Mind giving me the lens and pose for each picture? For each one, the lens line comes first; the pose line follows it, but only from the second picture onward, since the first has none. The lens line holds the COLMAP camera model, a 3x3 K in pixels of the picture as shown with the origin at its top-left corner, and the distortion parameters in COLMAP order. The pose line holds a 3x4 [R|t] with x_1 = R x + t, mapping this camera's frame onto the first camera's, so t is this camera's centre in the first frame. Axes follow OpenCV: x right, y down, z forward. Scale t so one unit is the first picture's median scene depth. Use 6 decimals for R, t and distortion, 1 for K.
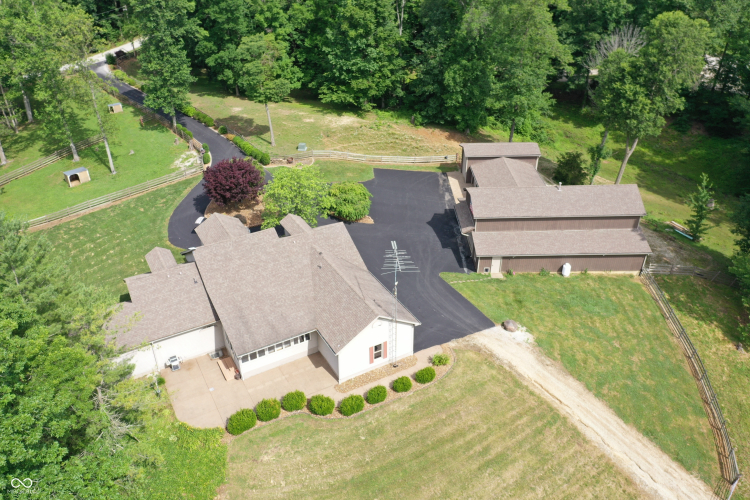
lens RADIAL K [[610.7, 0, 375.0], [0, 610.7, 250.0], [0, 0, 1]] dist [0.000507, -0.001399]
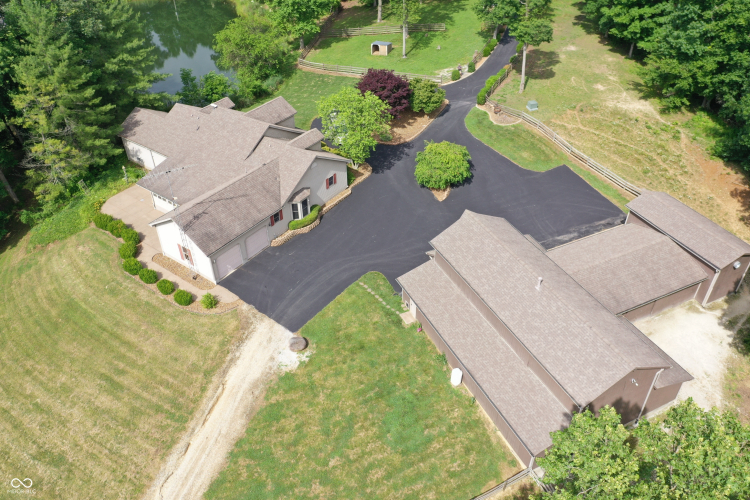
lens RADIAL K [[610.7, 0, 375.0], [0, 610.7, 250.0], [0, 0, 1]] dist [0.000507, -0.001399]
pose [[0.395813, 0.561078, -0.726996, 0.865202], [-0.457558, 0.806879, 0.373613, -0.370135], [0.796224, 0.184762, 0.576099, 0.619679]]
